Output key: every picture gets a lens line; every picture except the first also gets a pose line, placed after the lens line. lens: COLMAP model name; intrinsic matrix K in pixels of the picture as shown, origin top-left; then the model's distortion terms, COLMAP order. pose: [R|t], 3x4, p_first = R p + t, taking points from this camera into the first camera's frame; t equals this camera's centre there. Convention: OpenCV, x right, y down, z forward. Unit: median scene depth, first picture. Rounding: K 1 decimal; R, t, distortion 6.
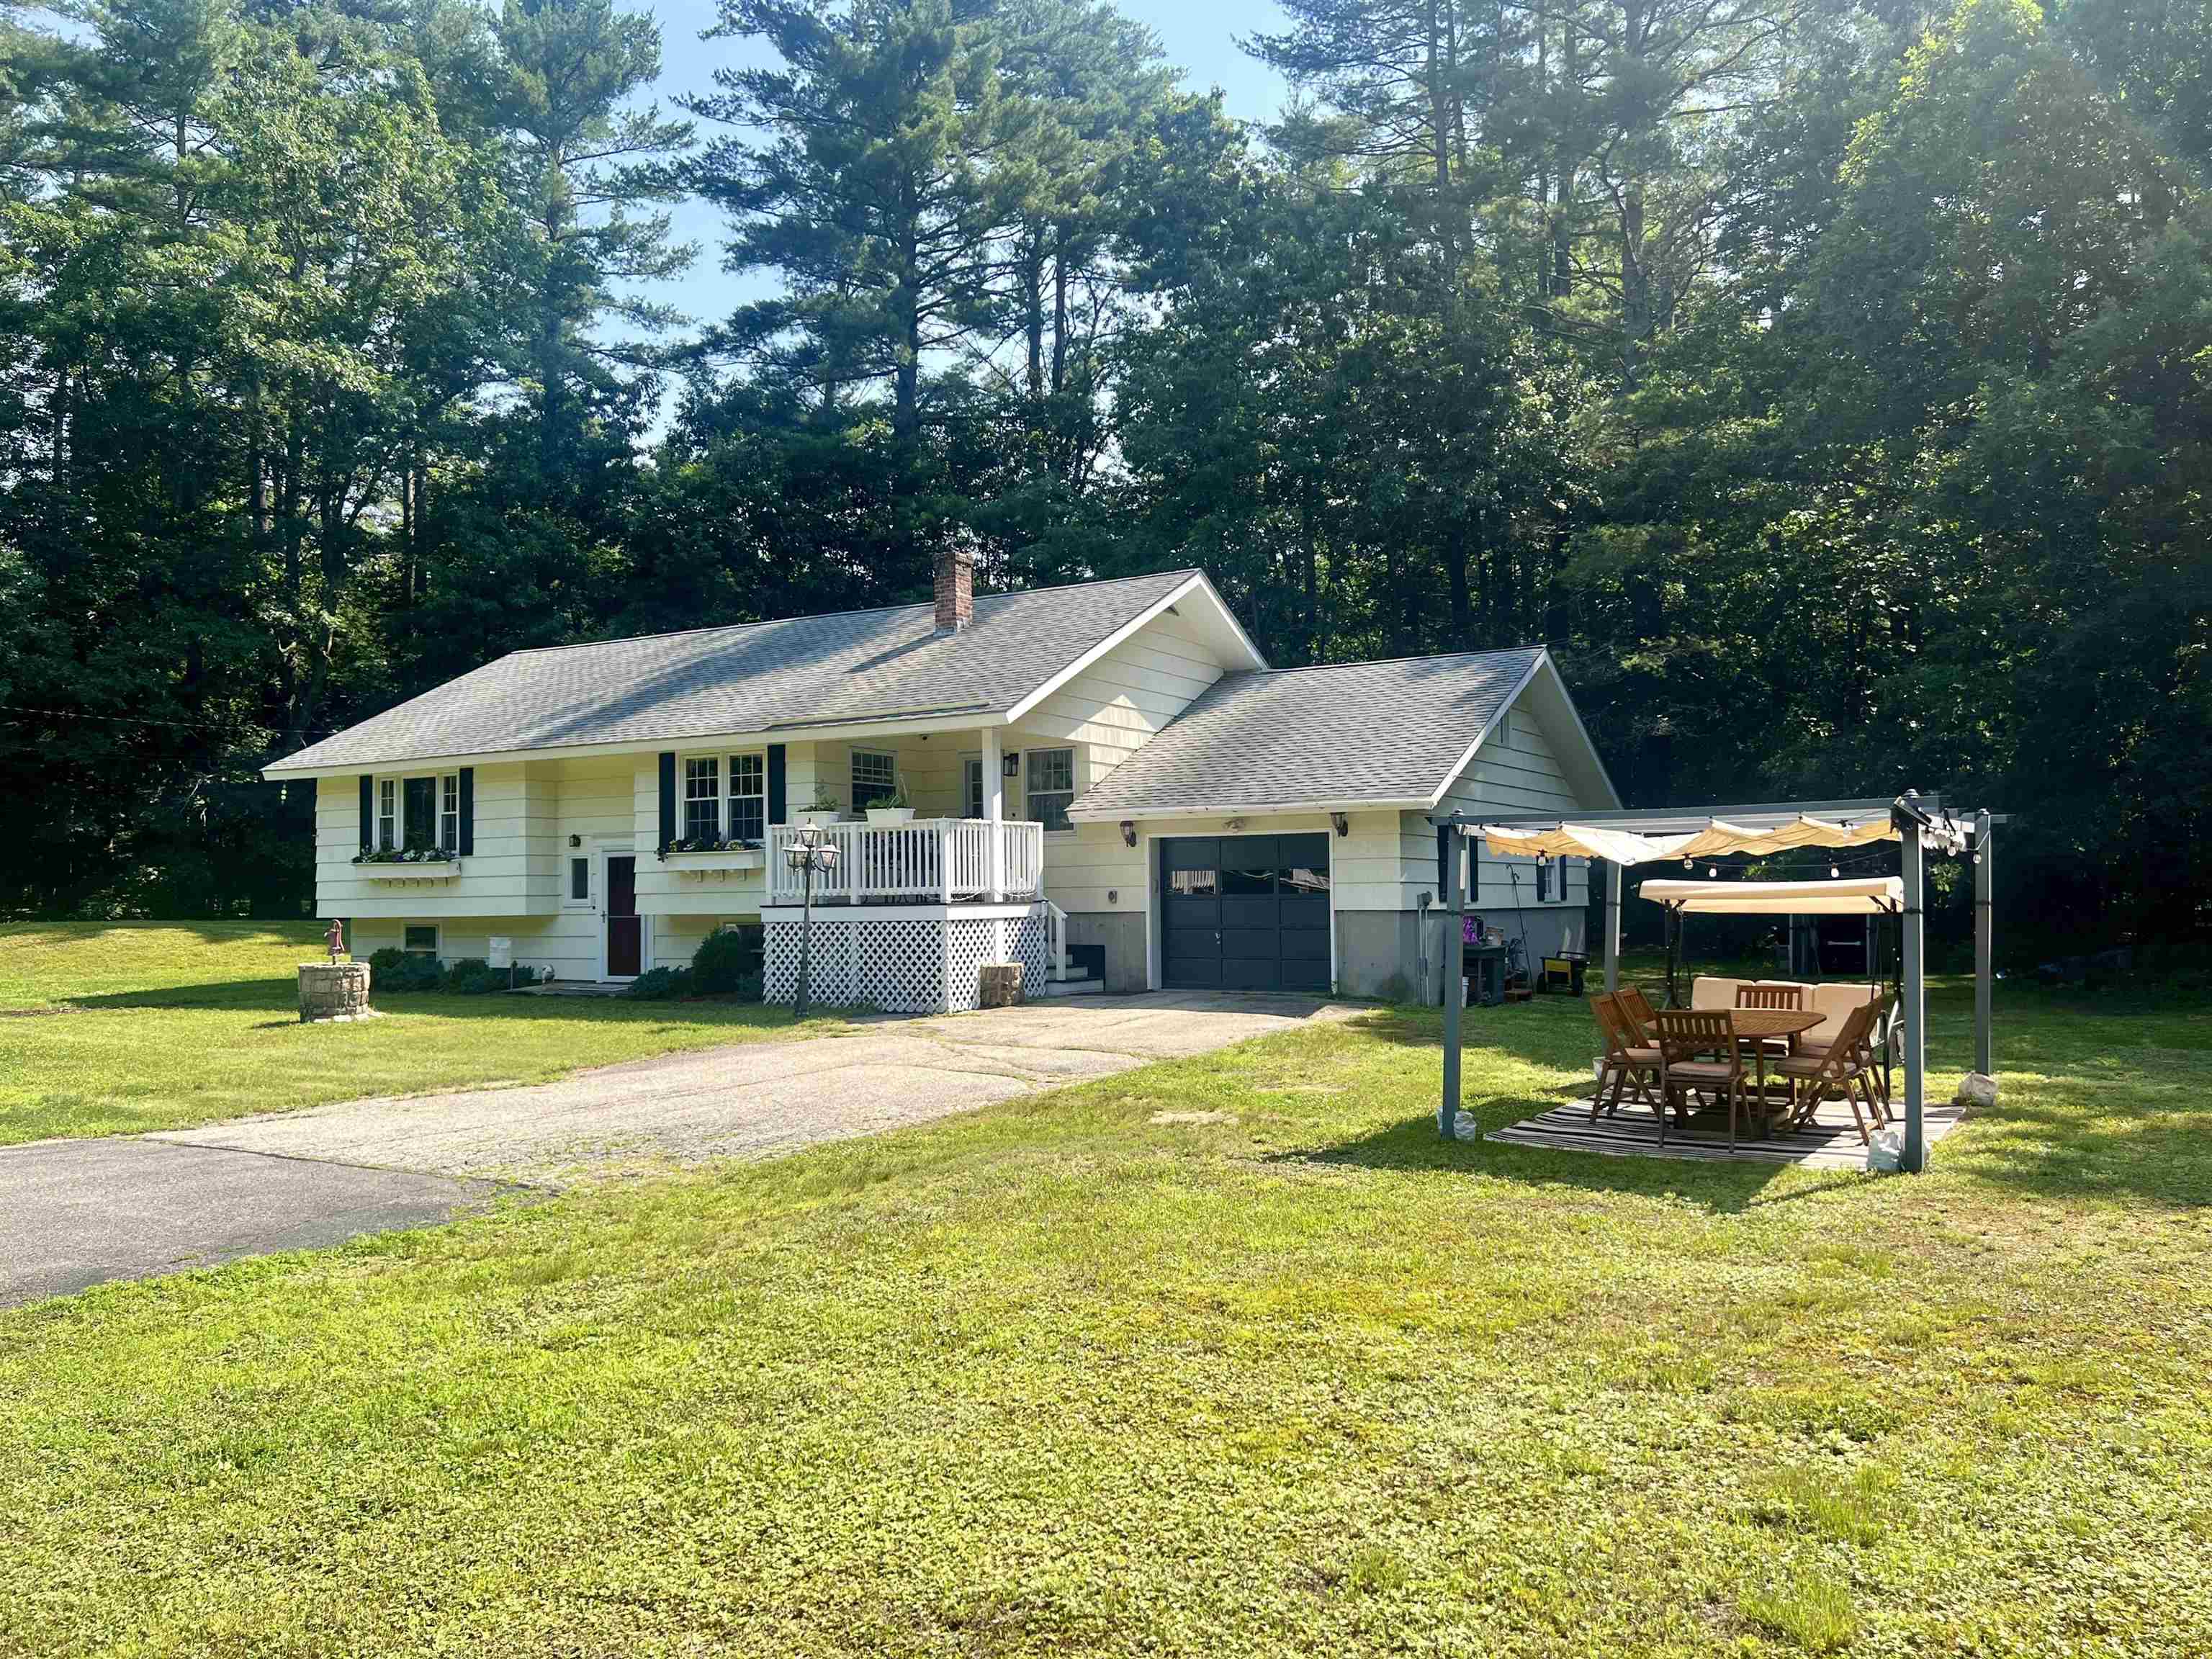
lens RADIAL K [[1687.1, 0, 1107.9], [0, 1687.1, 844.1], [0, 0, 1]] dist [0.028570, -0.043584]
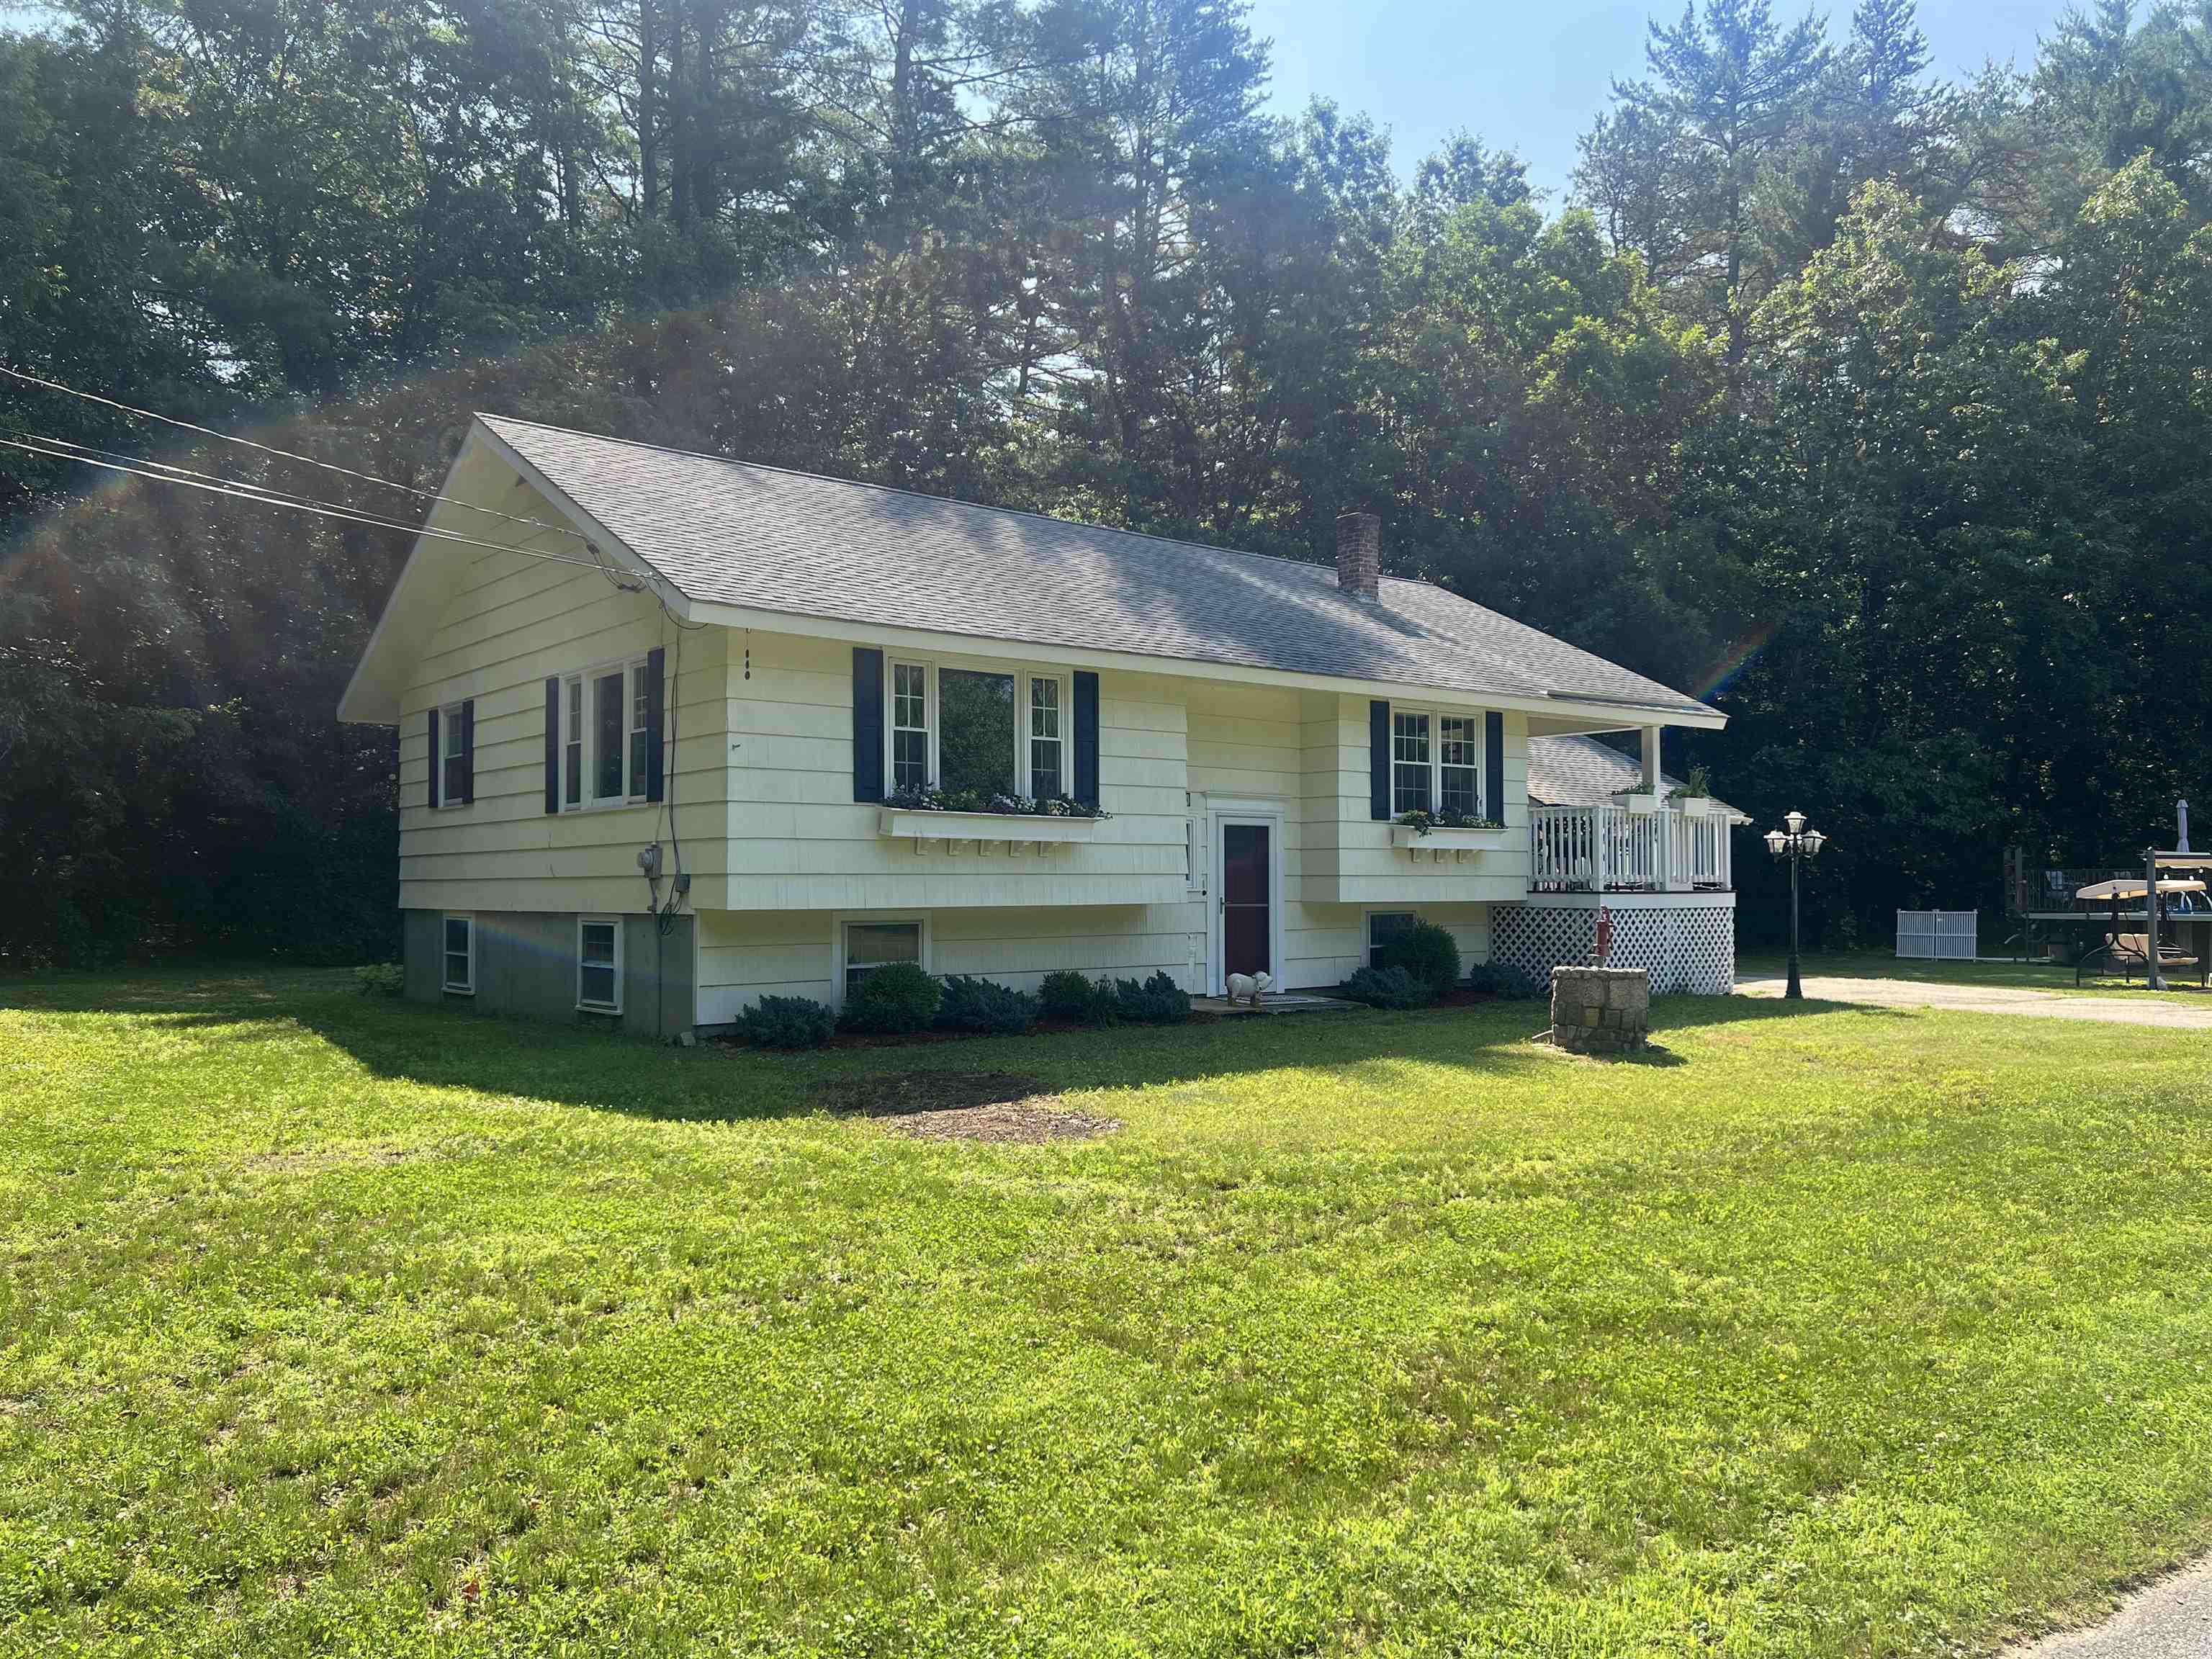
lens RADIAL K [[1696.3, 0, 1129.6], [0, 1696.3, 846.0], [0, 0, 1]] dist [0.032335, -0.050028]
pose [[0.342392, 0.035880, 0.938872, -1.080715], [-0.028442, 0.999208, -0.027813, 0.041576], [-0.939127, -0.017181, 0.343141, 0.859009]]
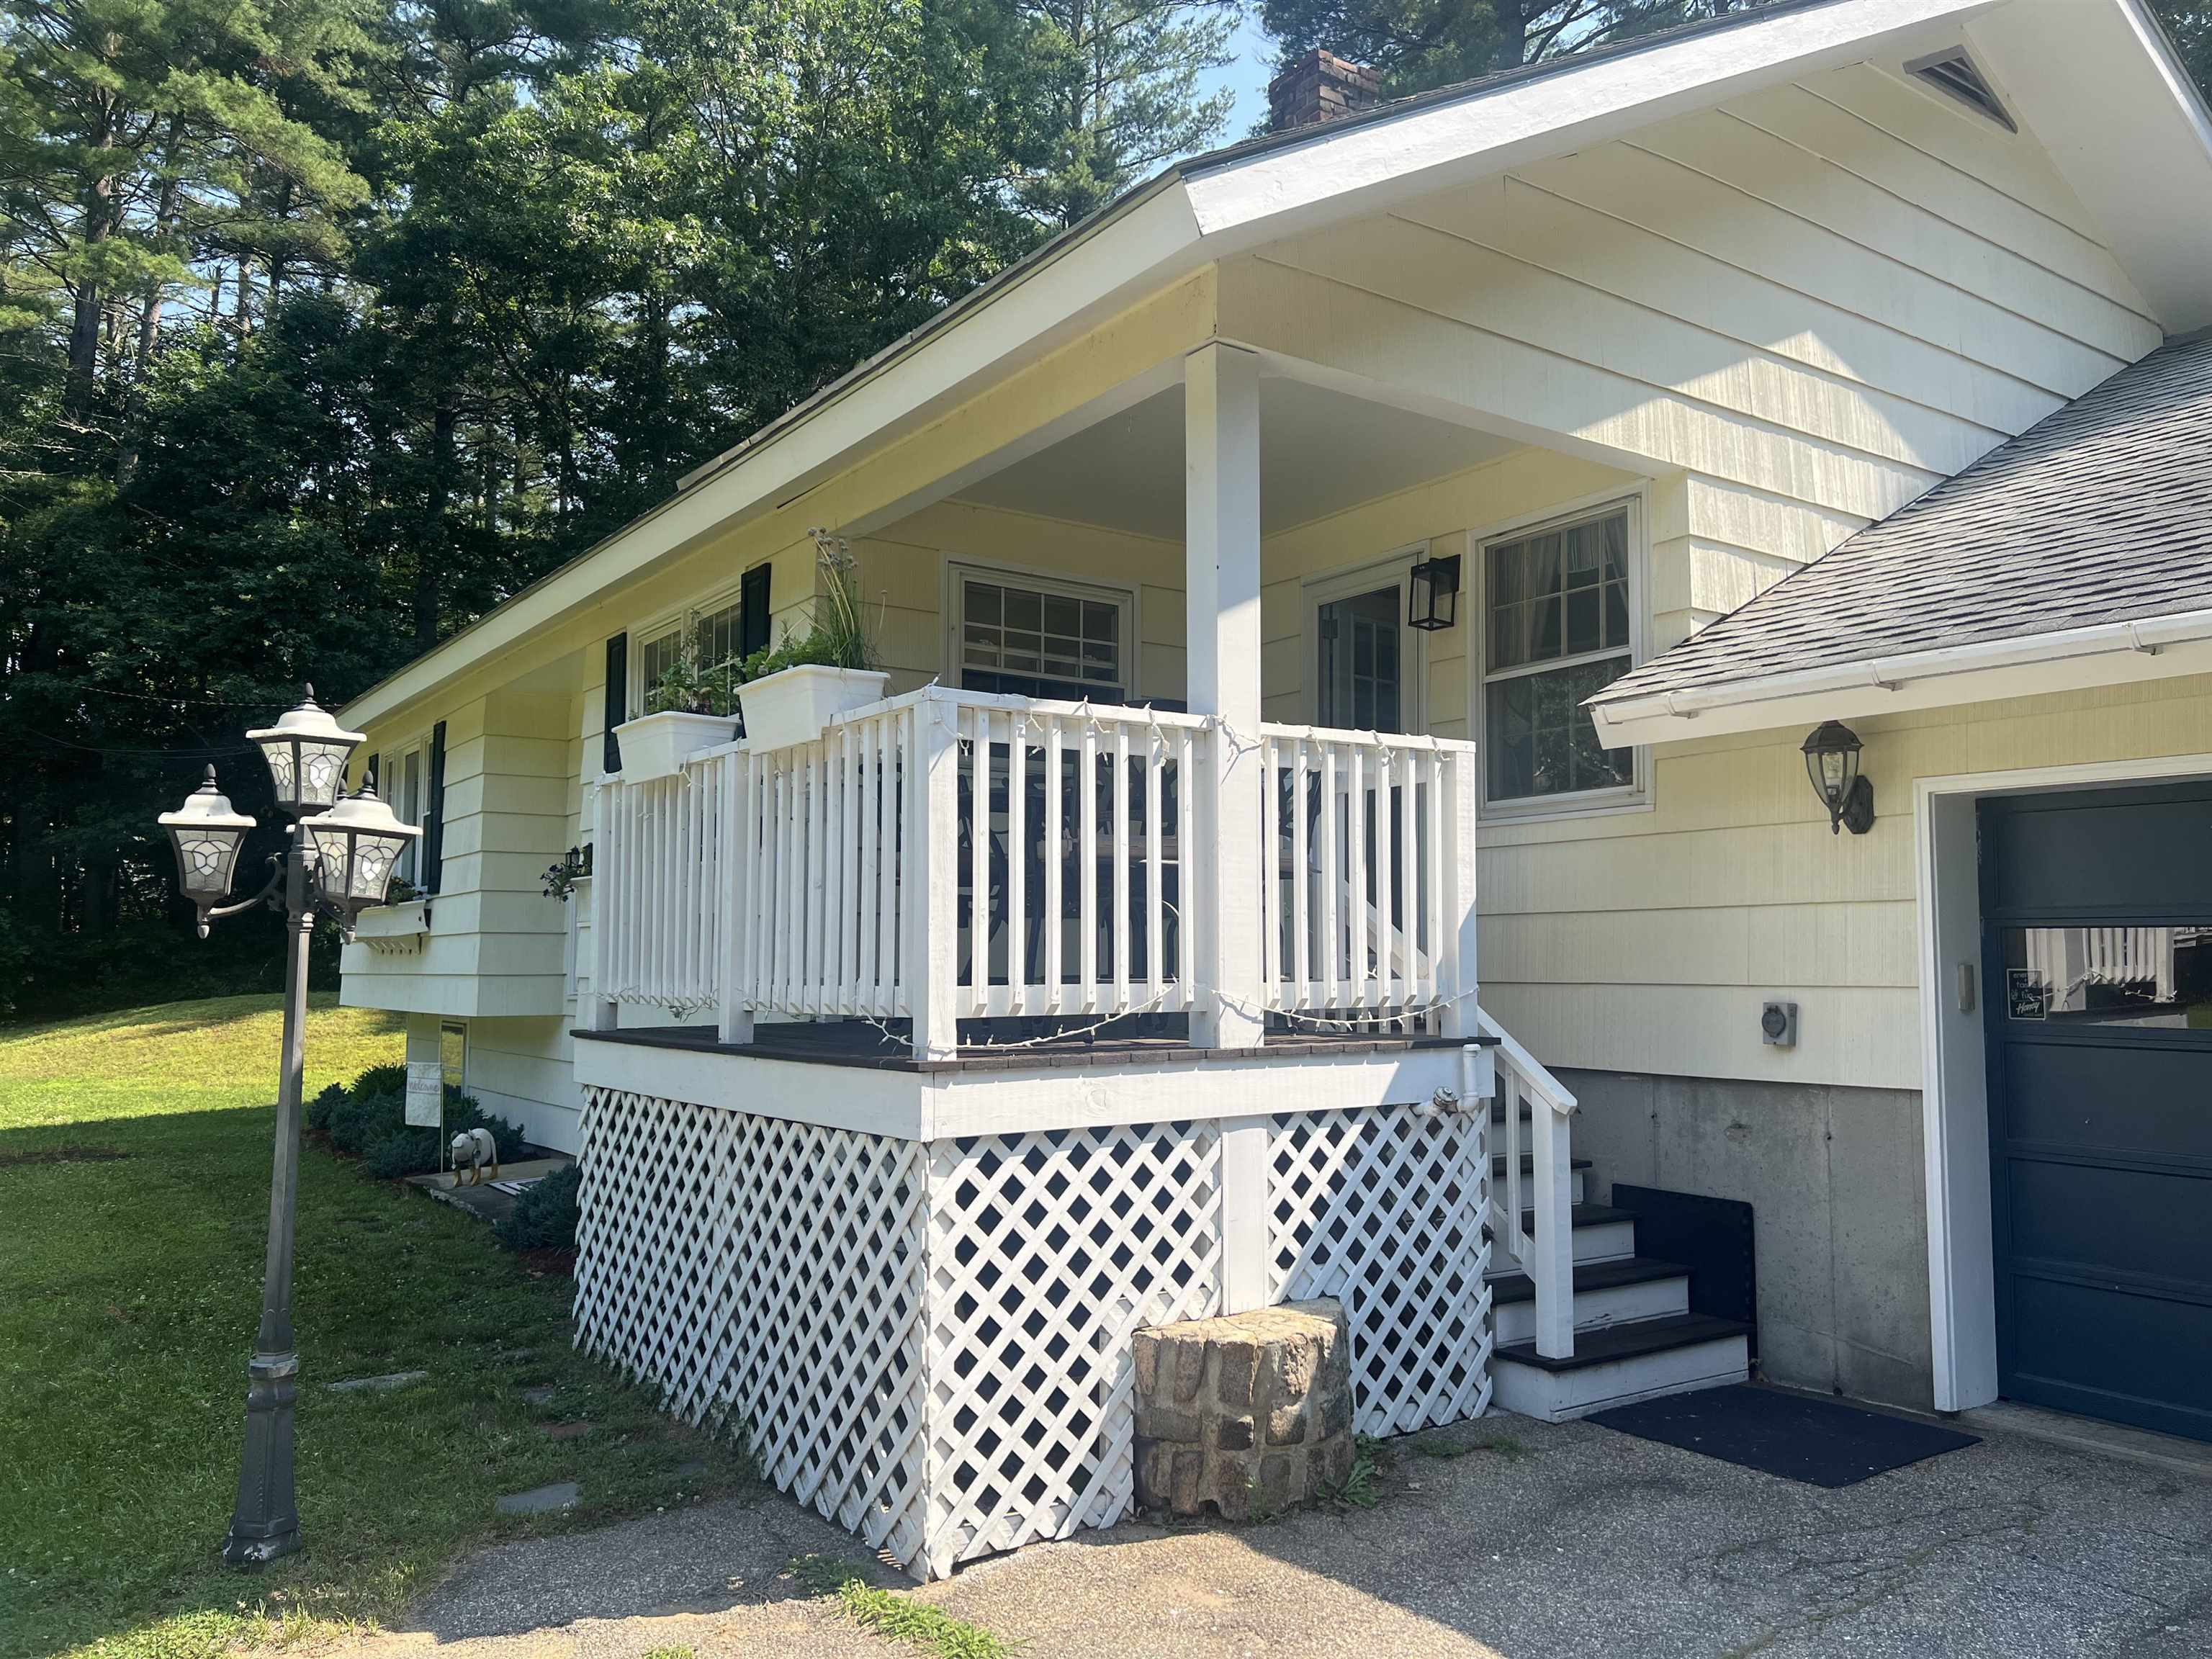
lens RADIAL K [[1687.1, 0, 1107.9], [0, 1687.1, 844.1], [0, 0, 1]] dist [0.028570, -0.043584]
pose [[0.919313, -0.018892, -0.393074, 0.010651], [0.001631, 0.999021, -0.044200, 0.014870], [0.393525, 0.039992, 0.918444, 0.709464]]
